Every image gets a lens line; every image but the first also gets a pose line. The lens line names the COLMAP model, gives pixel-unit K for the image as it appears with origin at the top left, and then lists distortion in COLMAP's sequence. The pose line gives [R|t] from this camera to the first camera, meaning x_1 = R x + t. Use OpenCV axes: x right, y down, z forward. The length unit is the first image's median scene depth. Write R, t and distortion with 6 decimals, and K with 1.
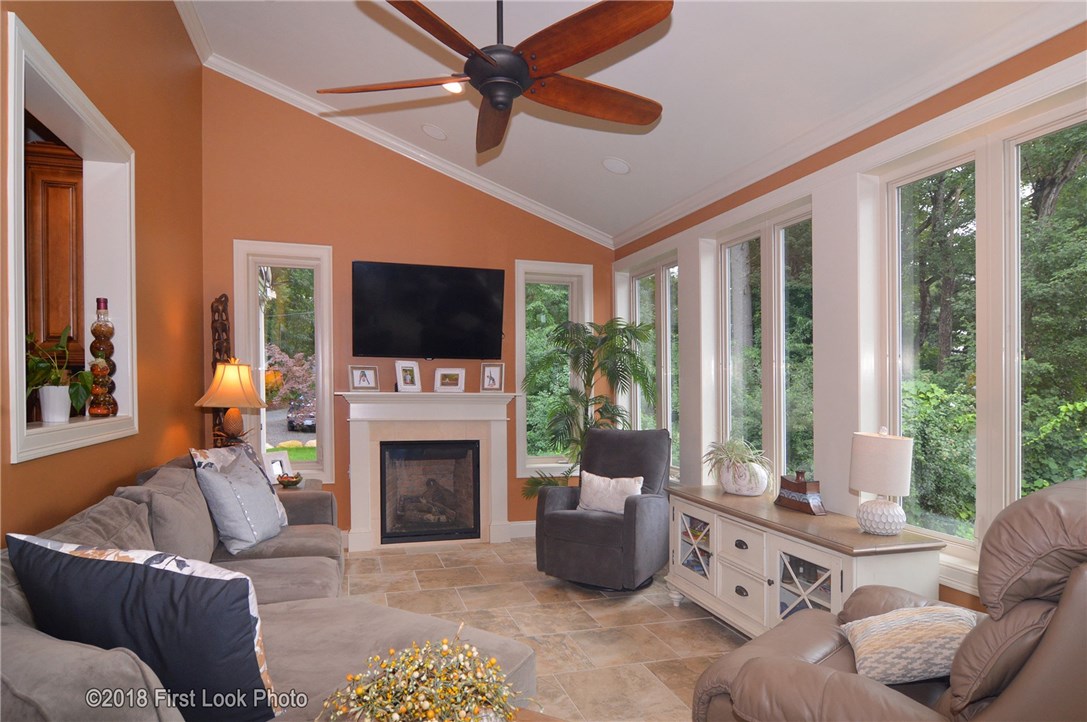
lens RADIAL K [[667.2, 0, 540.9], [0, 667.2, 397.2], [0, 0, 1]] dist [-0.005950, -0.001609]
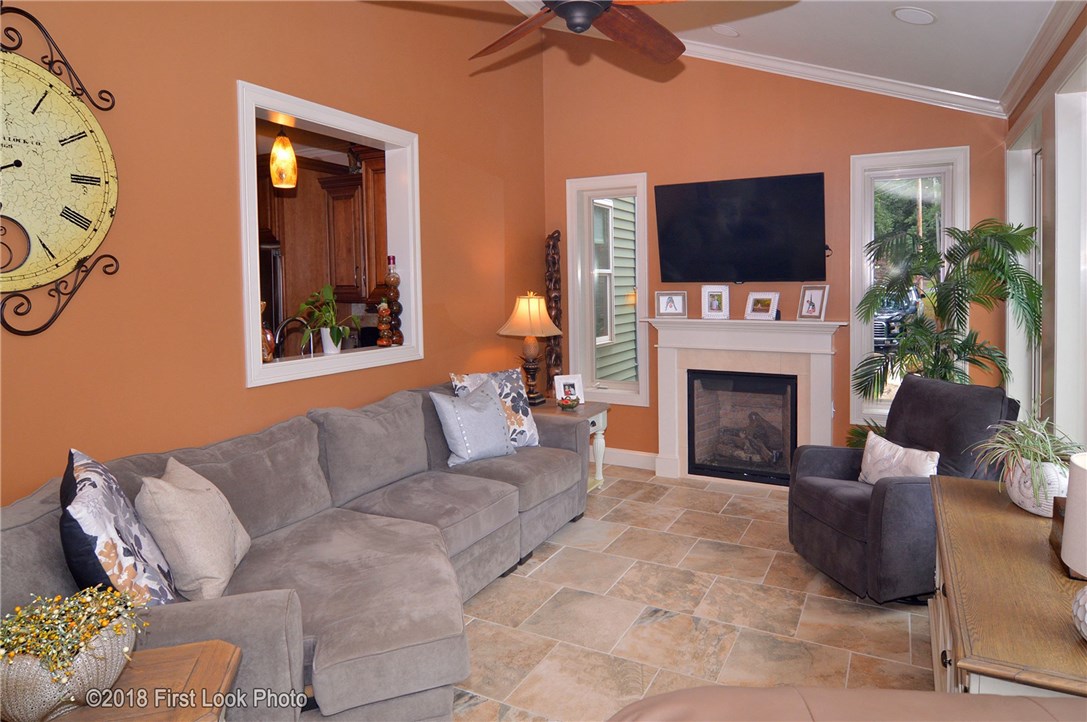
lens RADIAL K [[669.1, 0, 542.0], [0, 669.1, 326.1], [0, 0, 1]] dist [-0.004984, -0.000622]
pose [[0.704635, 0.030102, -0.708931, 0.299027], [0.004509, 0.998890, 0.046896, -0.043066], [0.709556, -0.036241, 0.703717, 0.166765]]
